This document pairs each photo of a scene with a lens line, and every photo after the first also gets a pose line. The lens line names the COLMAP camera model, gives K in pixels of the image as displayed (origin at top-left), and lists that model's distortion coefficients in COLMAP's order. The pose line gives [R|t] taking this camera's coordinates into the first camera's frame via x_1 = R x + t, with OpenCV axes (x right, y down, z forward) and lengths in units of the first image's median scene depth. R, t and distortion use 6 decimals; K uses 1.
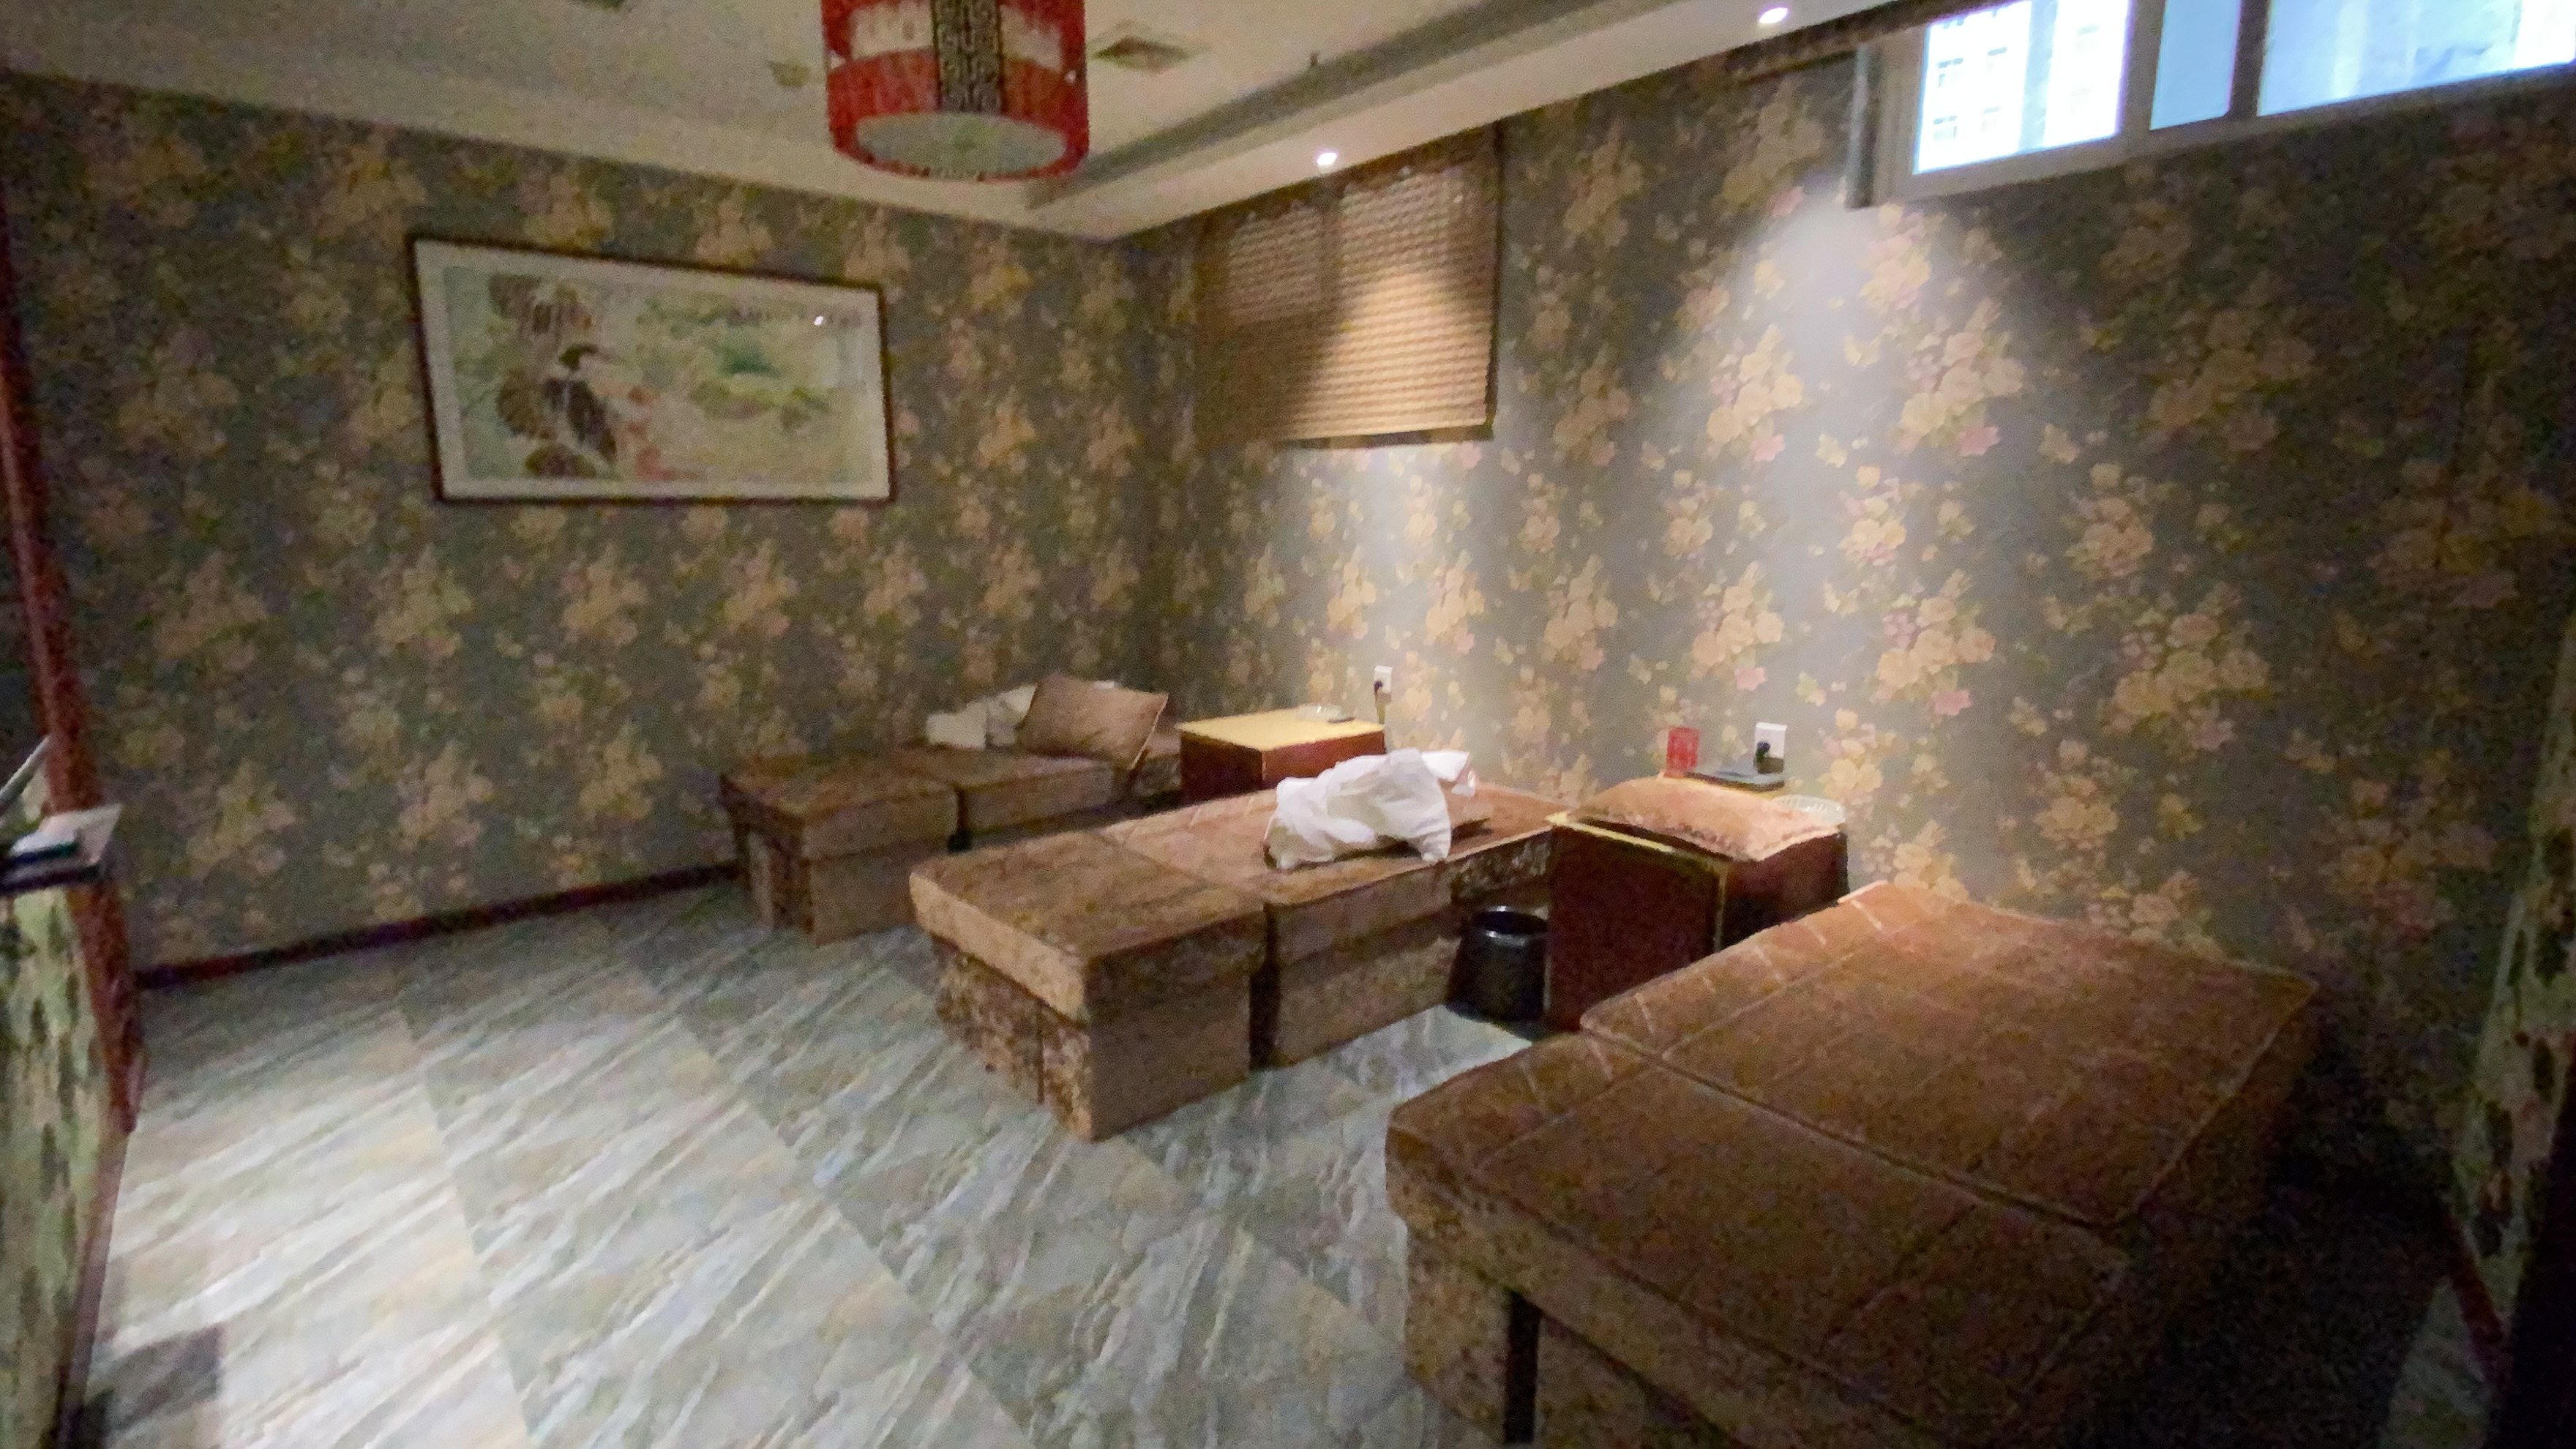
lens RADIAL K [[1228.7, 0, 1288.0], [0, 1228.7, 724.5], [0, 0, 1]] dist [0.000485, 0.000104]
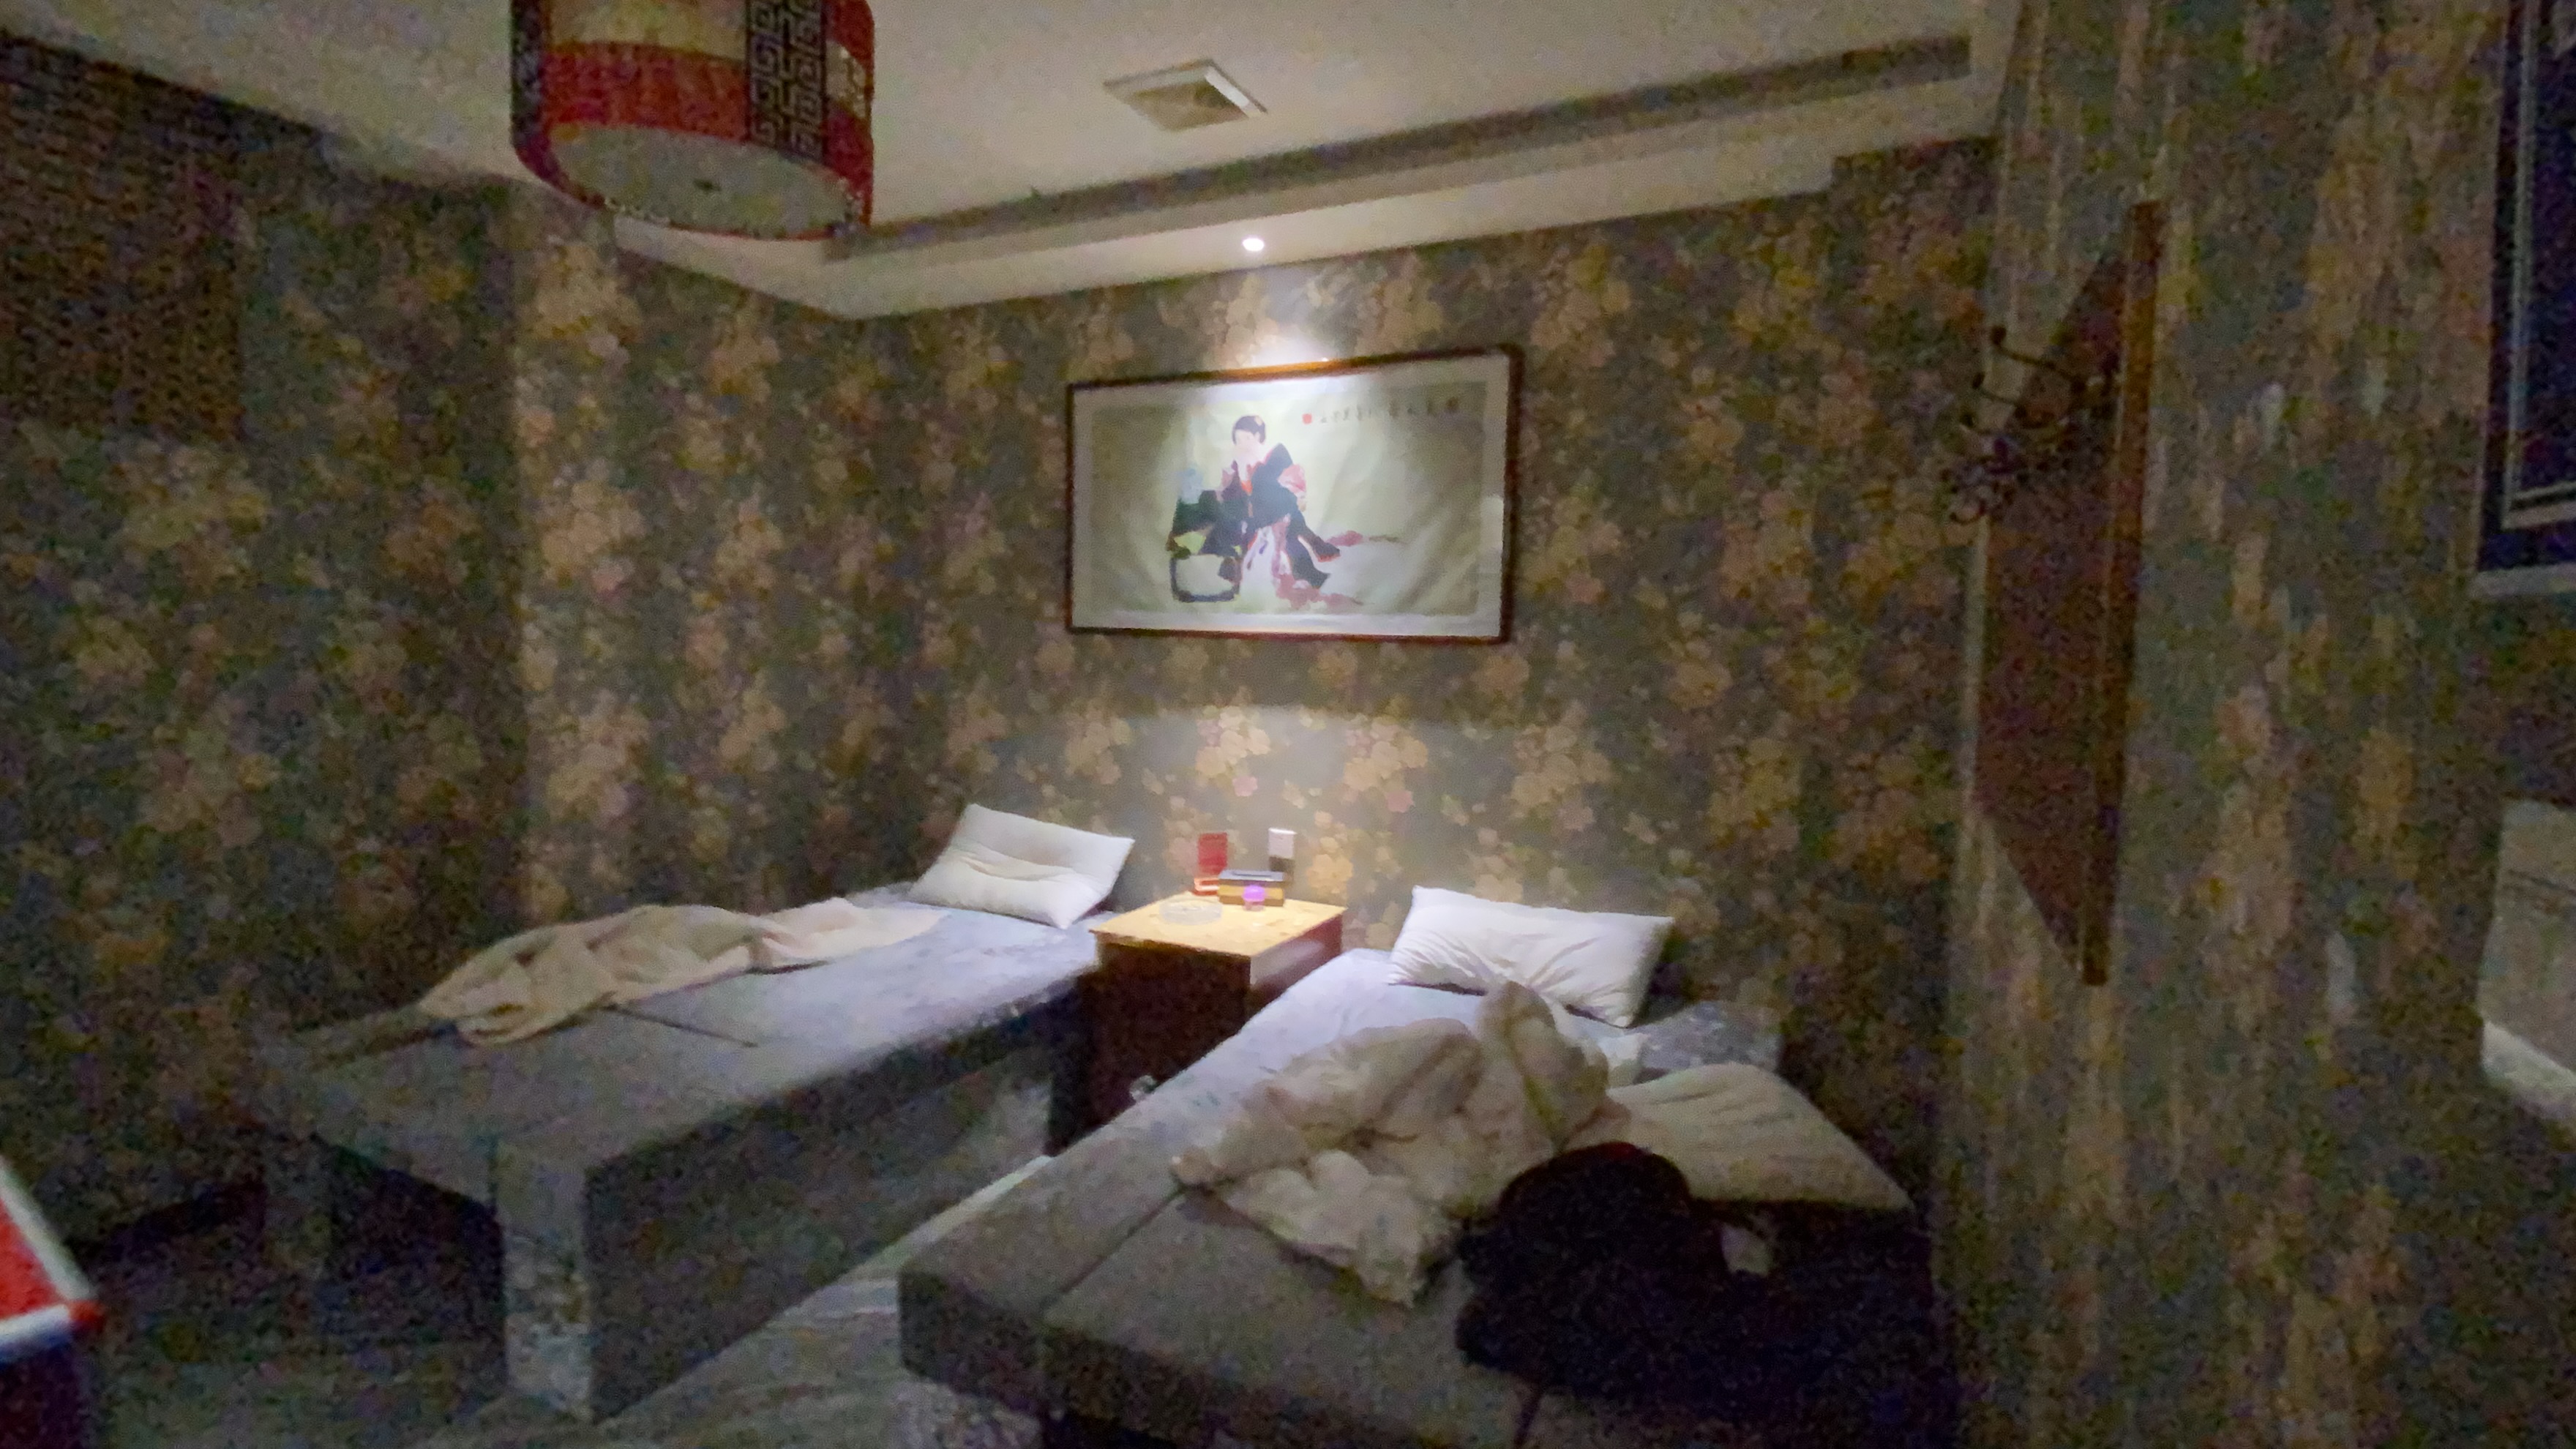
lens RADIAL K [[1228.7, 0, 1288.0], [0, 1228.7, 724.5], [0, 0, 1]] dist [0.000485, 0.000104]
pose [[0.926530, -0.006990, 0.376155, -0.209464], [0.041886, 0.995528, -0.084674, -0.036778], [-0.373881, 0.094208, 0.922680, 0.150459]]
